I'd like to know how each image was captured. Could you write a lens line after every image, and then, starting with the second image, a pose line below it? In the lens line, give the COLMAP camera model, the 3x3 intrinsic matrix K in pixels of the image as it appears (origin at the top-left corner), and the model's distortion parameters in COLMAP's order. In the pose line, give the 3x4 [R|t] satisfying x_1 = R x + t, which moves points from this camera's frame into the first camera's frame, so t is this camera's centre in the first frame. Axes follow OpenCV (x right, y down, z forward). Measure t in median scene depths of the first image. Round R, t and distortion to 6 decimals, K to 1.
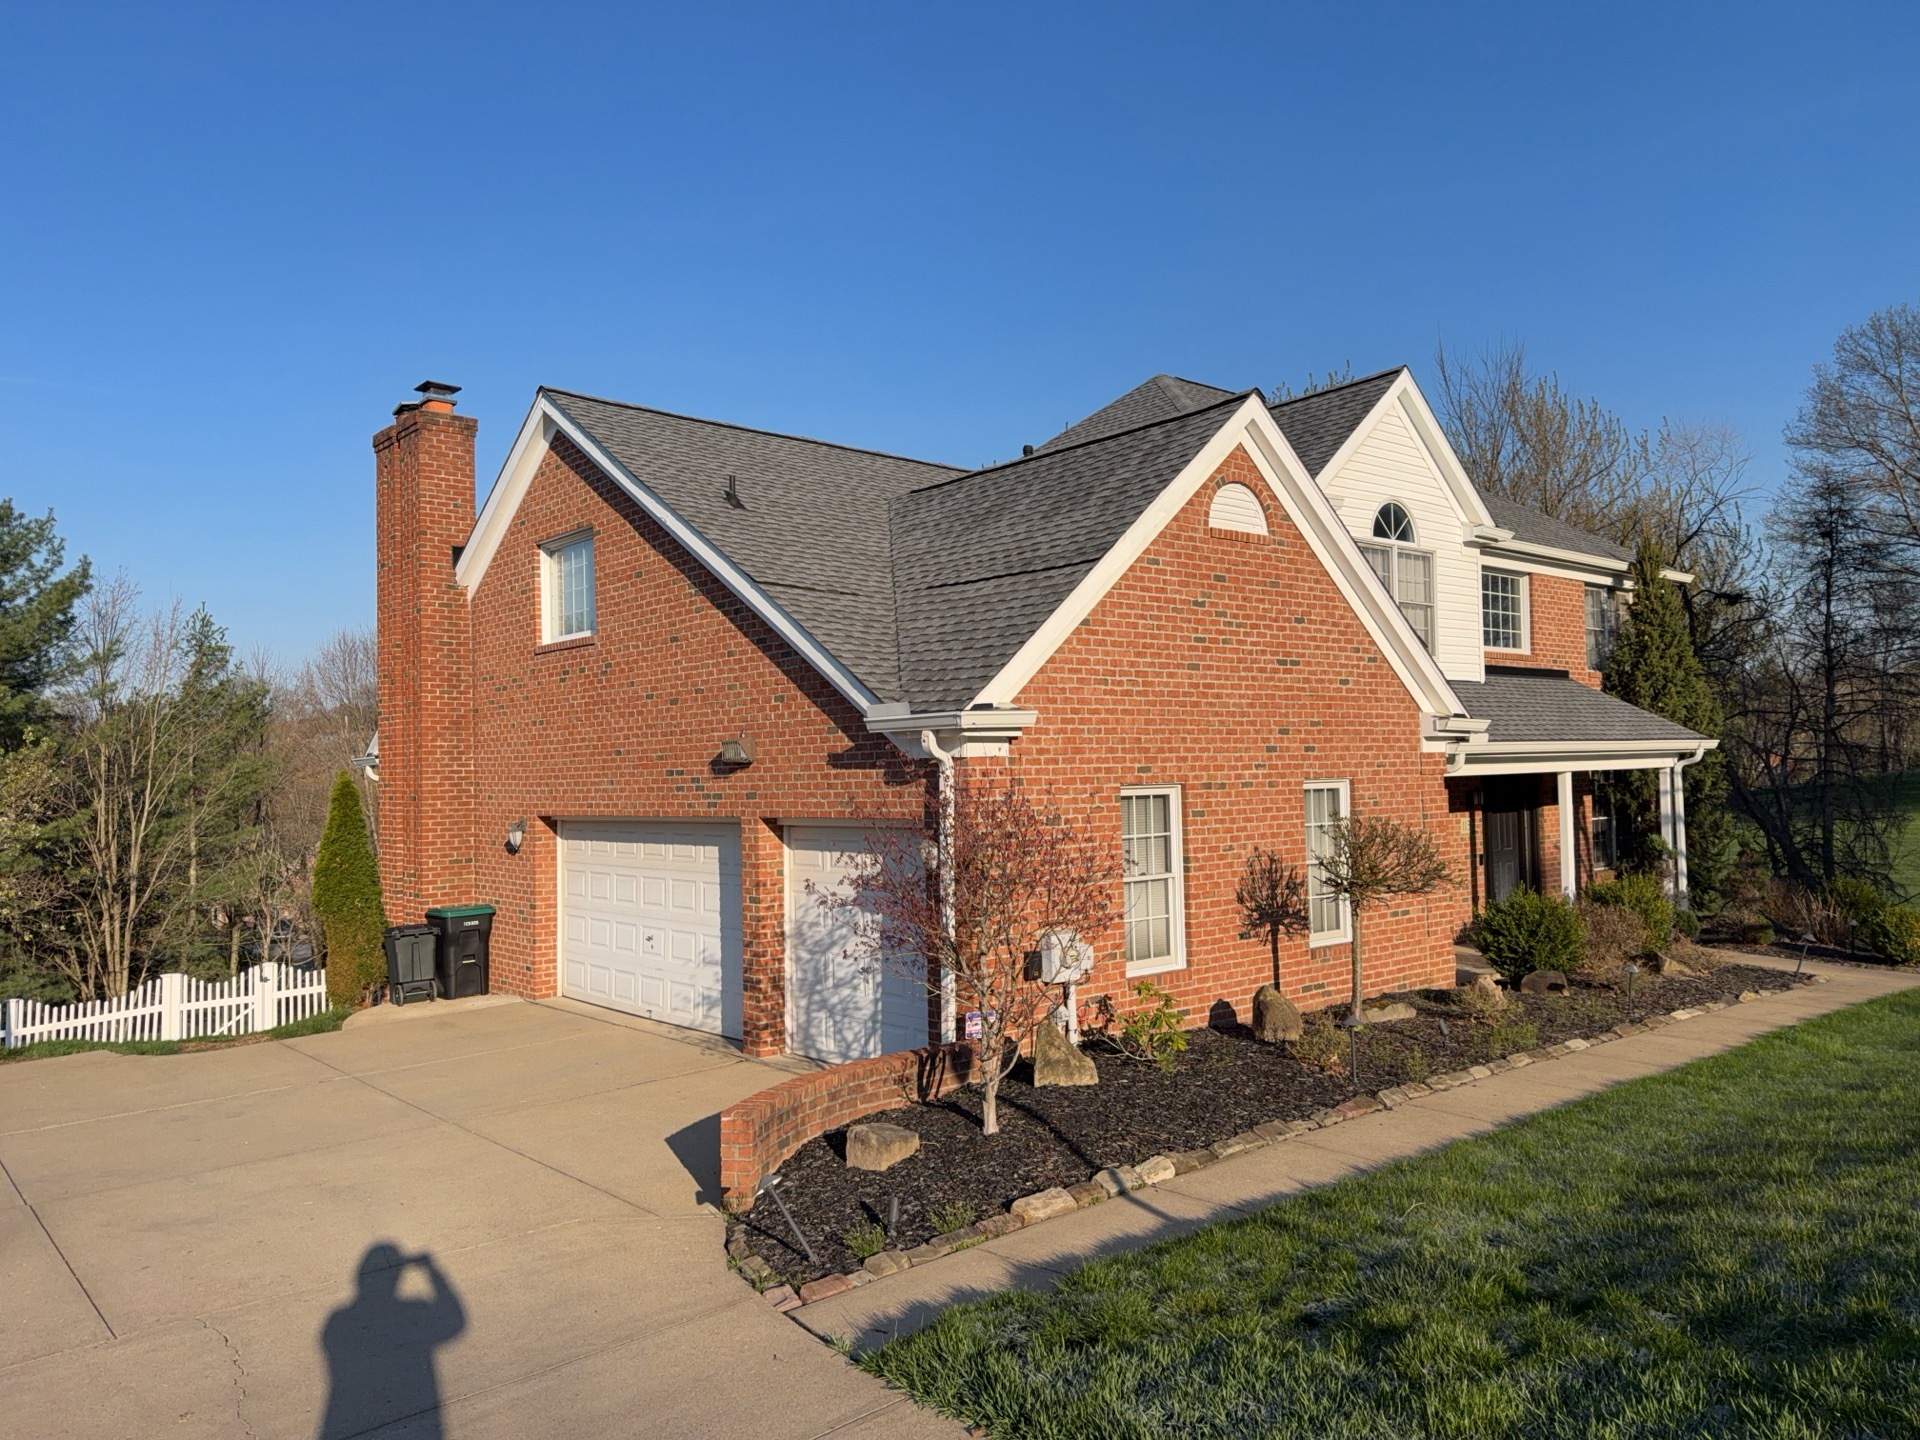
lens RADIAL K [[1357.6, 0, 929.5], [0, 1357.6, 718.4], [0, 0, 1]] dist [0.148176, -0.289225]
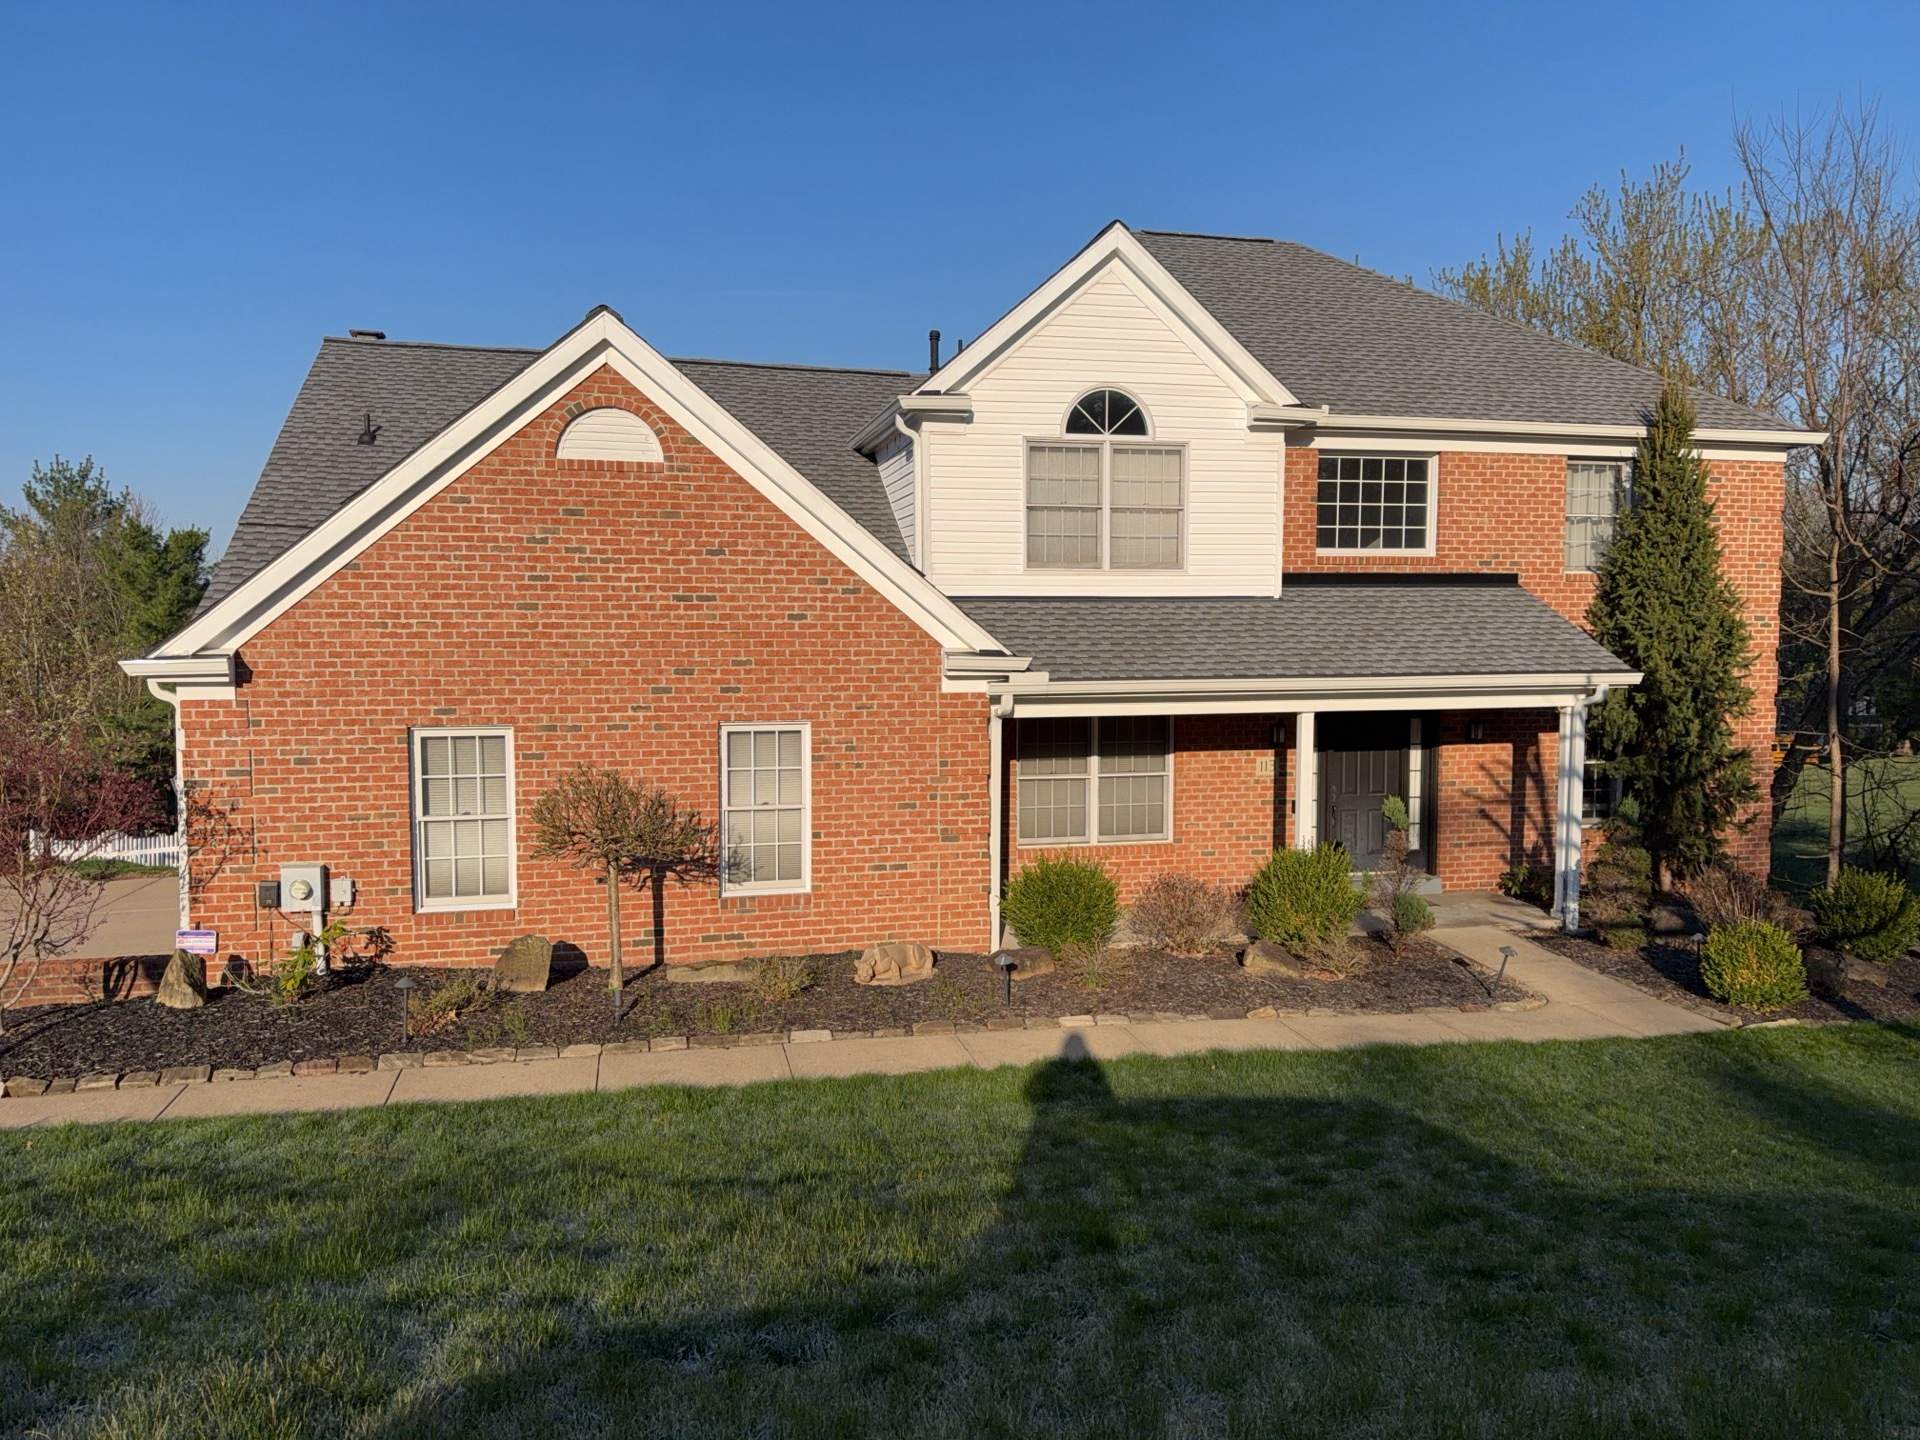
lens RADIAL K [[1357.6, 0, 929.5], [0, 1357.6, 718.4], [0, 0, 1]] dist [0.148176, -0.289225]
pose [[0.890393, 0.050488, -0.452383, 0.830630], [-0.000929, 0.994029, 0.109109, -0.060811], [0.455191, -0.096730, 0.885124, 0.235504]]
